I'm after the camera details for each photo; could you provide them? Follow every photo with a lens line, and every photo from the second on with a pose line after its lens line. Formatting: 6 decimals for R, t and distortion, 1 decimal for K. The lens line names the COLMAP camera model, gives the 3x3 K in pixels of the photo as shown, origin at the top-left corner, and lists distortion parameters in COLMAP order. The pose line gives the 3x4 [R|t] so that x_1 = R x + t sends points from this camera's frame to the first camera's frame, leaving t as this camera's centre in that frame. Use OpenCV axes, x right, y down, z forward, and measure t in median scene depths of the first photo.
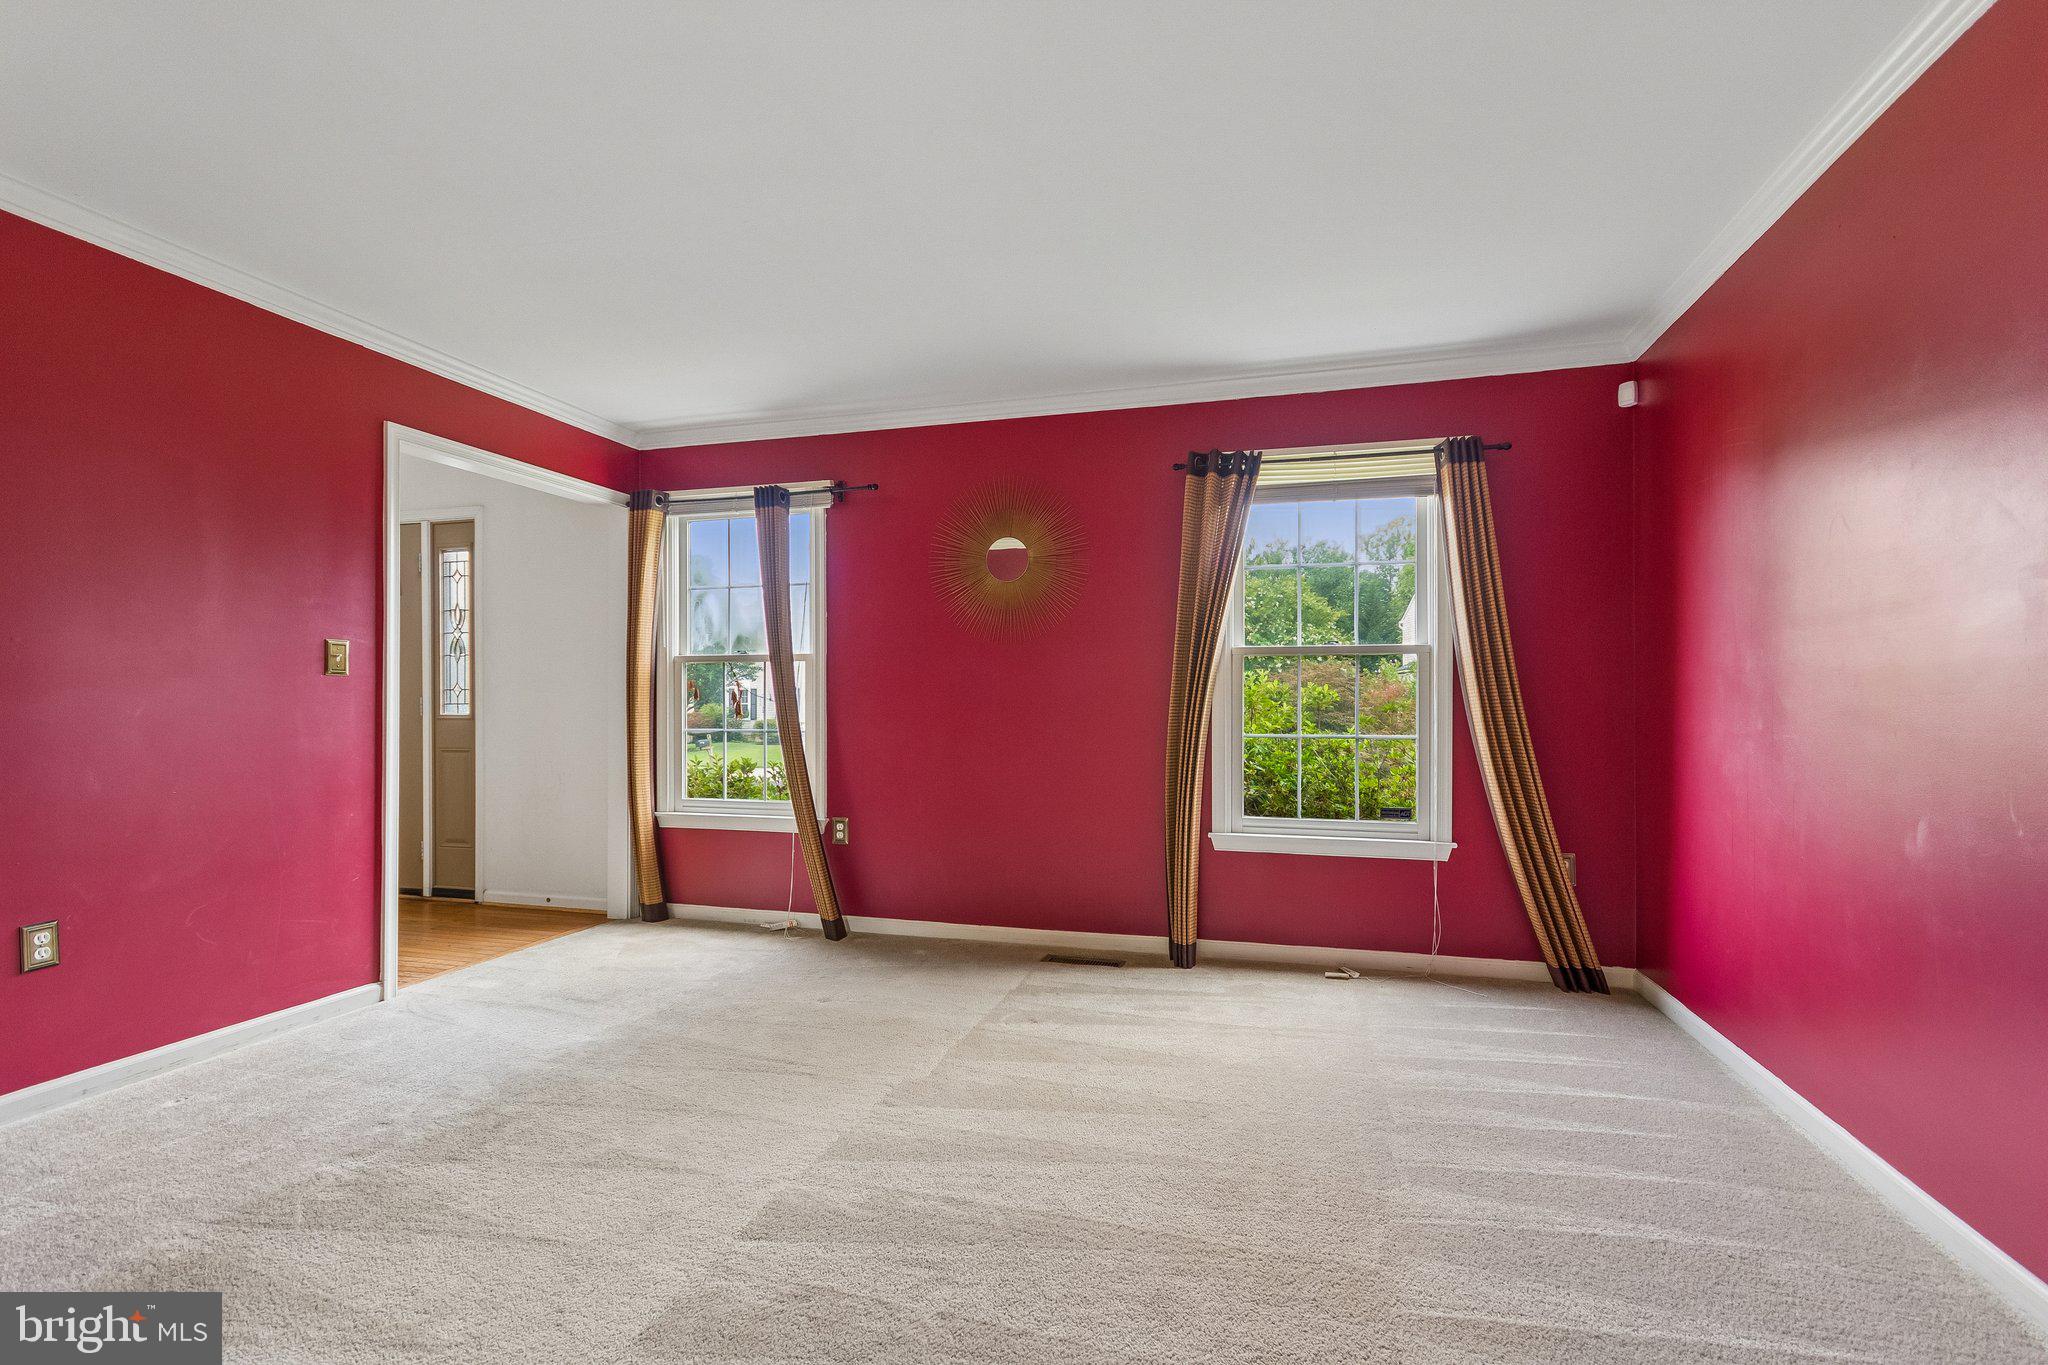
lens RADIAL K [[948.1, 0, 1014.3], [0, 948.1, 694.3], [0, 0, 1]] dist [-0.002192, 0.000934]
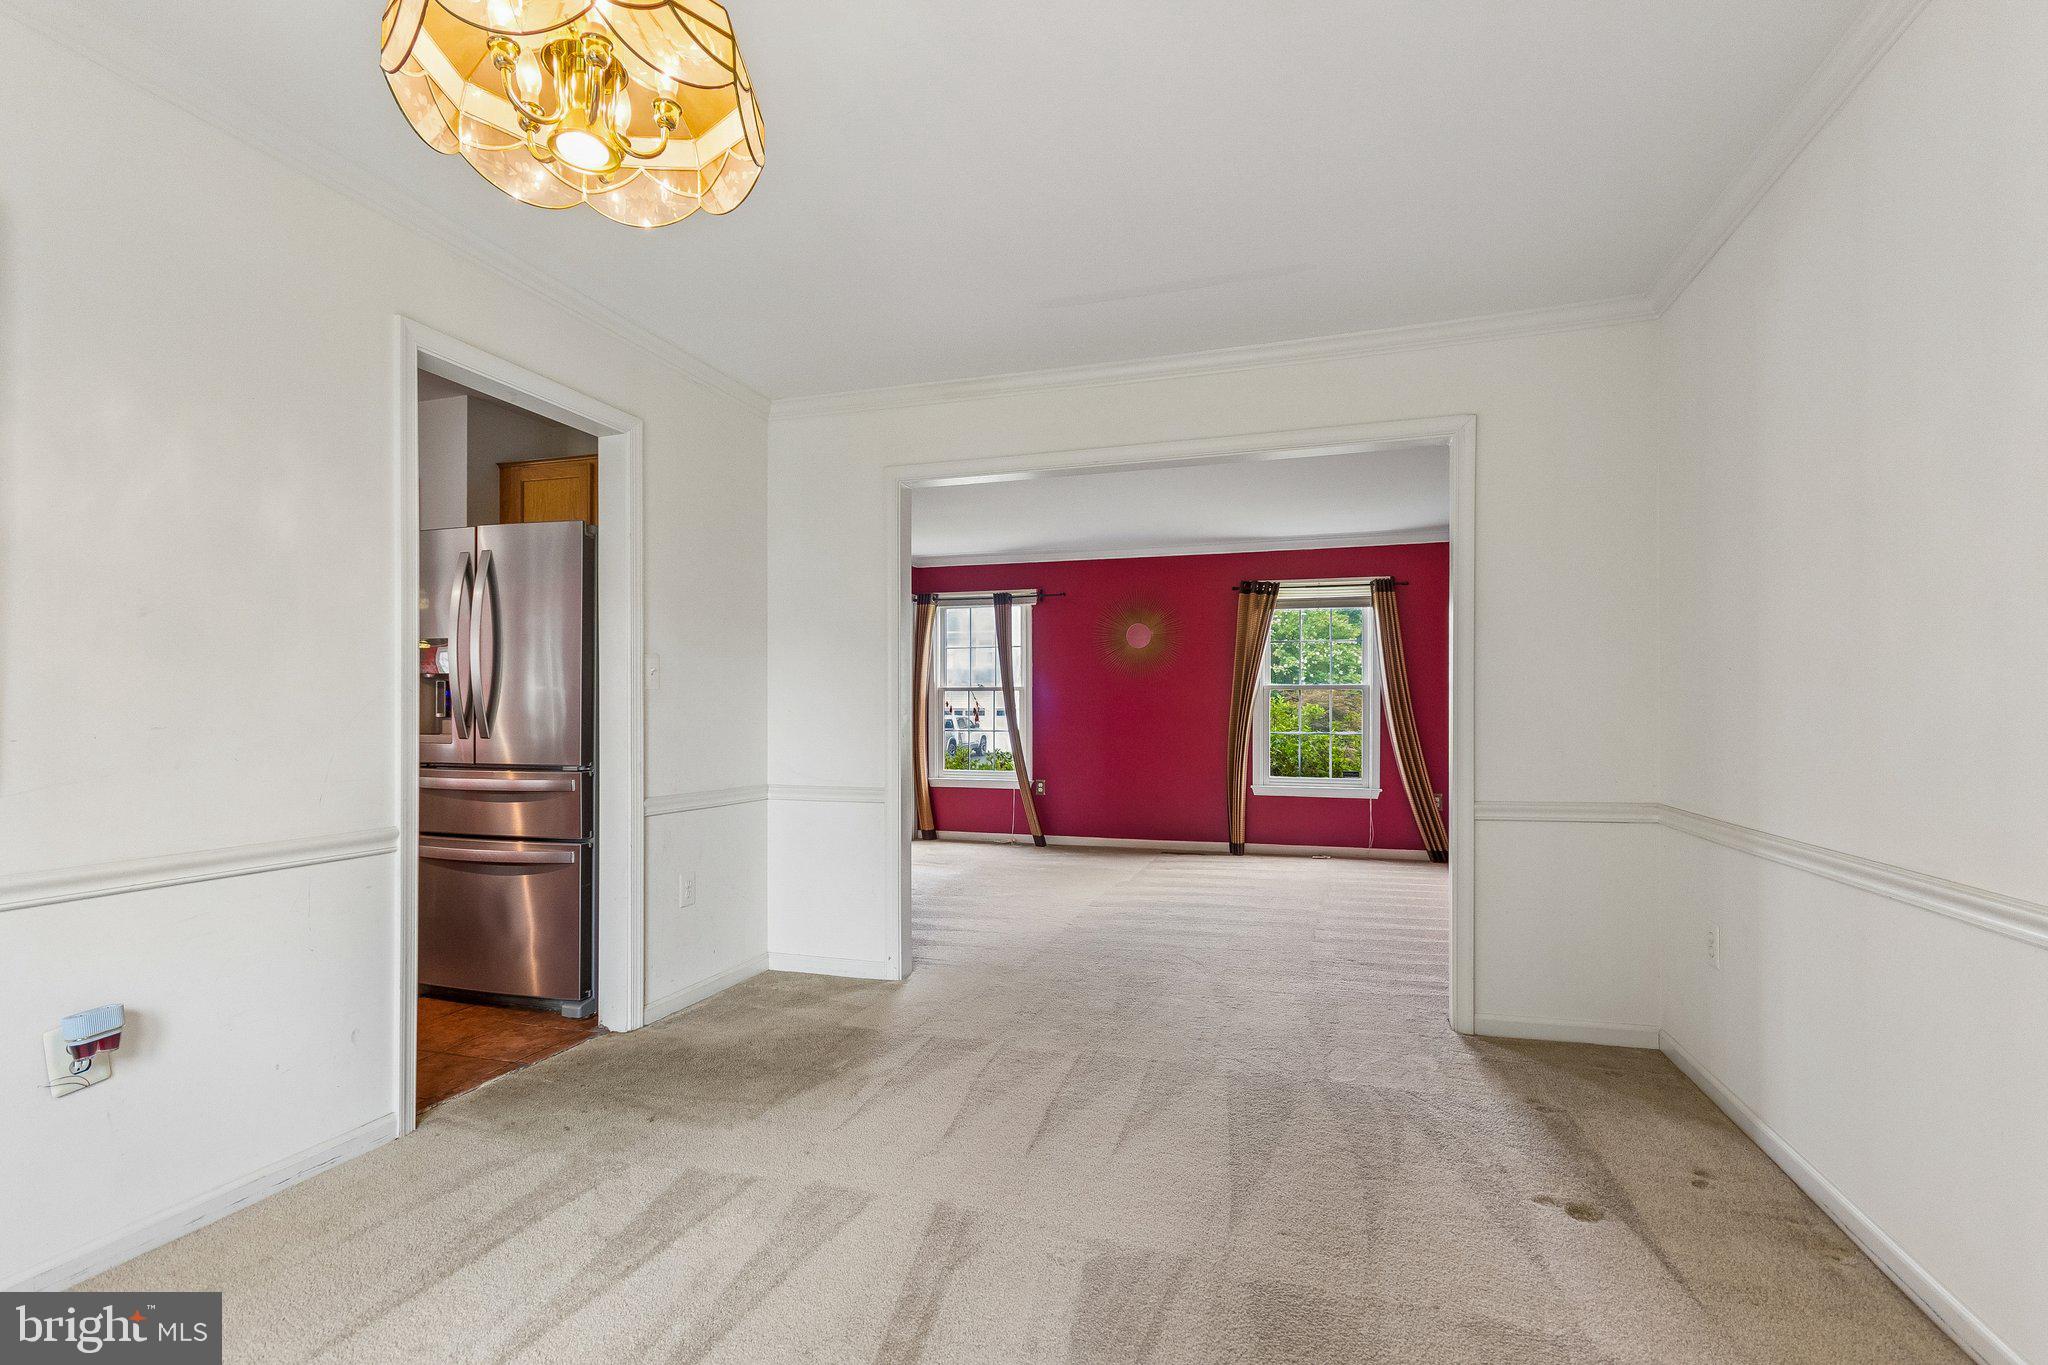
lens RADIAL K [[948.1, 0, 1020.1], [0, 948.1, 701.0], [0, 0, 1]] dist [-0.002192, 0.000934]
pose [[0.999781, 0.001734, -0.020877, -0.205545], [-0.001778, 0.999996, -0.002071, -0.014334], [0.020873, 0.002108, 0.999780, -0.853652]]
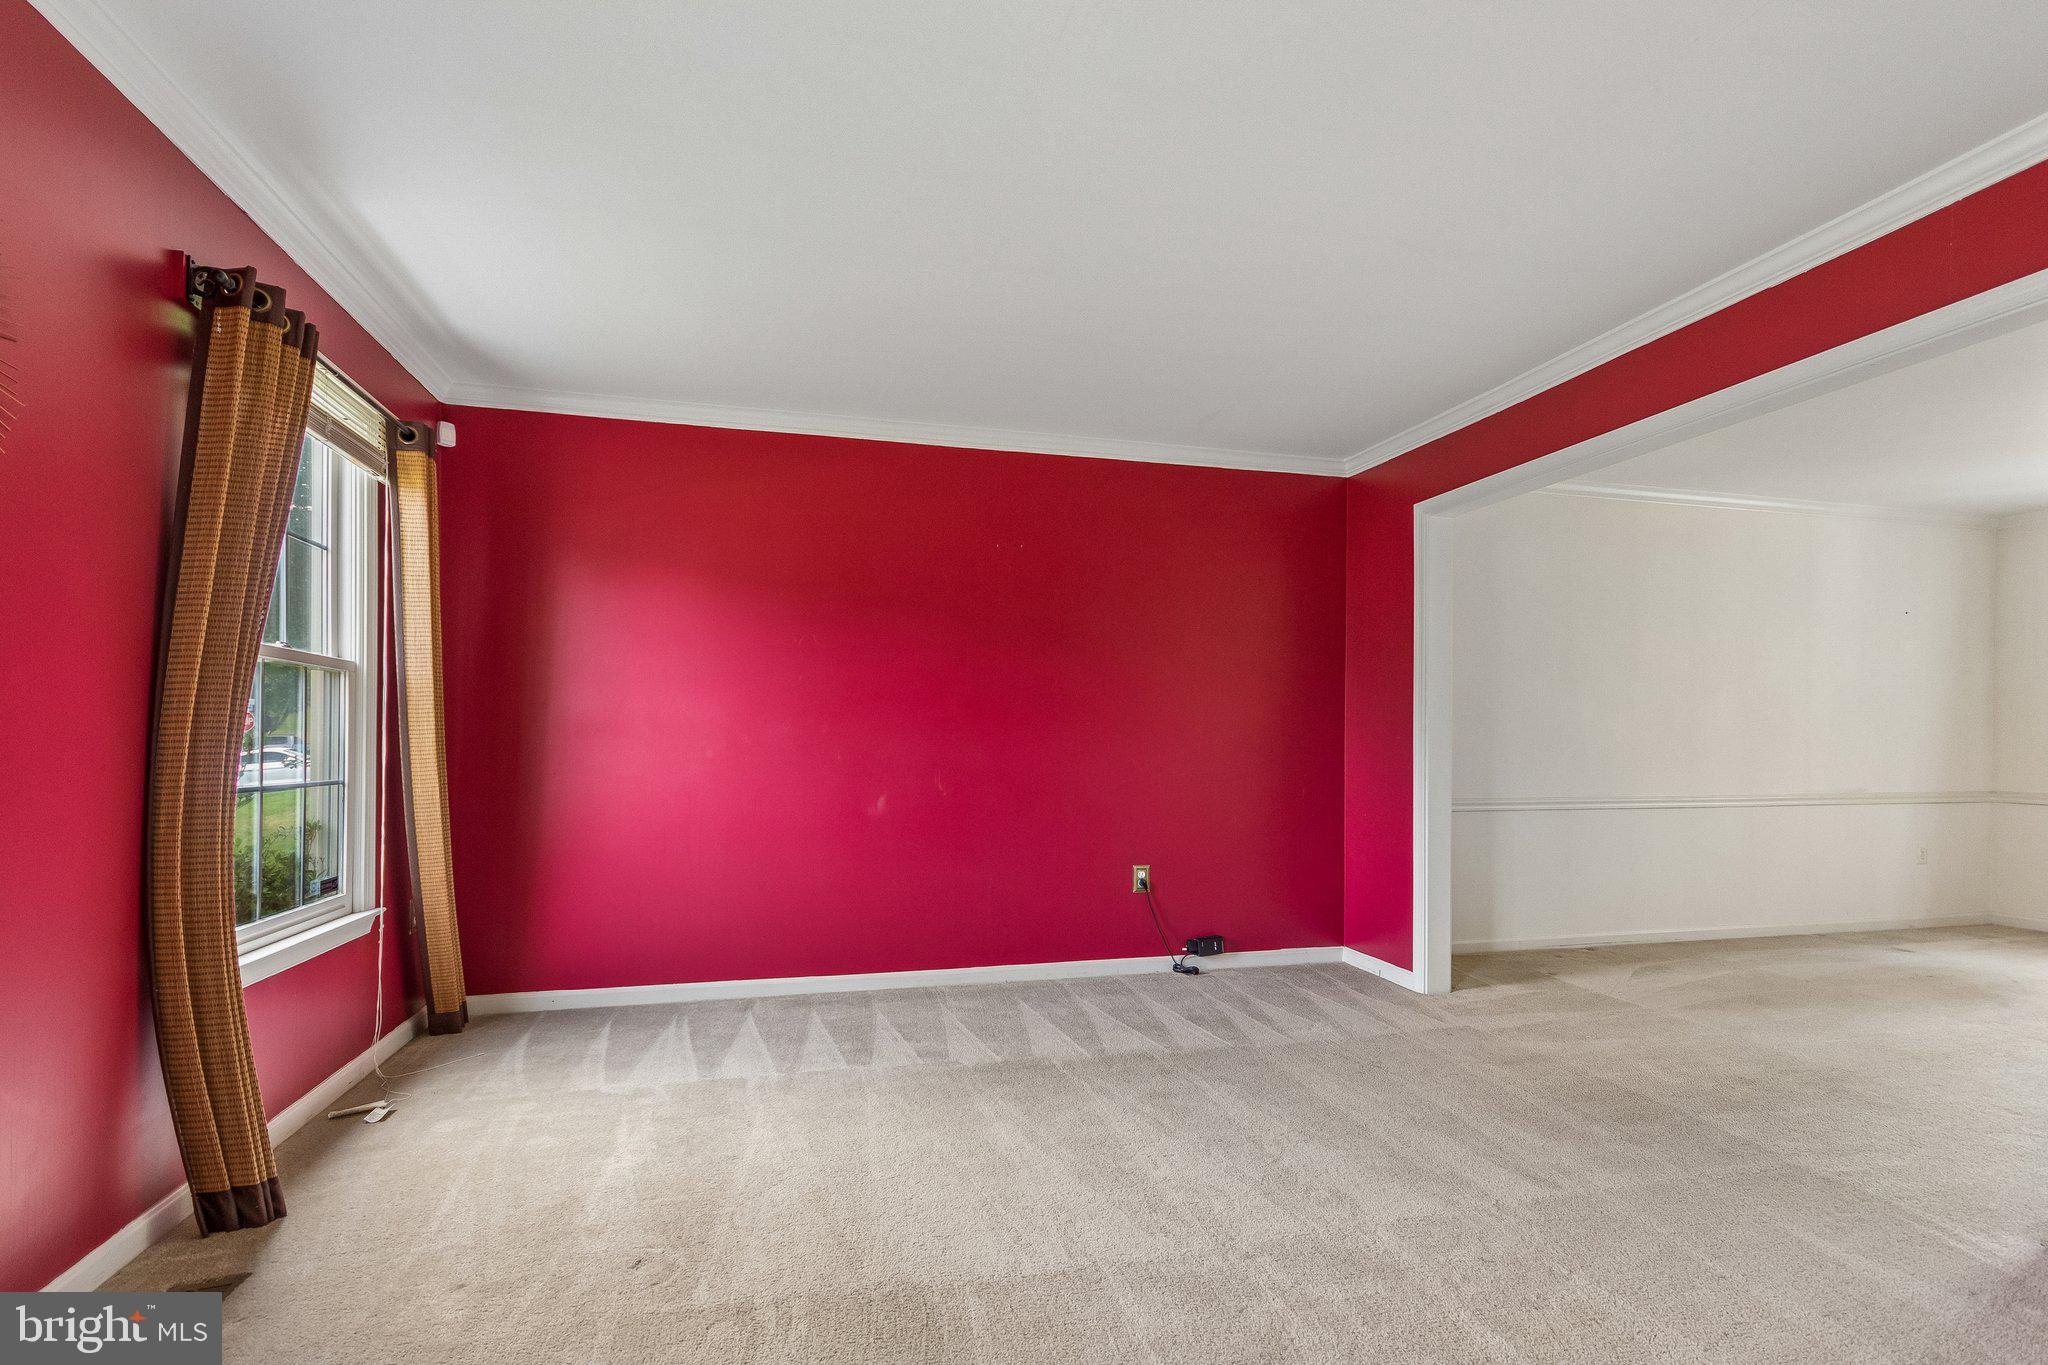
lens RADIAL K [[948.1, 0, 1032.7], [0, 948.1, 747.5], [0, 0, 1]] dist [-0.002192, 0.000934]
pose [[-0.491593, -0.012515, 0.870735, -0.491716], [-0.006931, 0.999921, 0.010459, 0.005155], [-0.870798, -0.000893, -0.491641, 0.849205]]
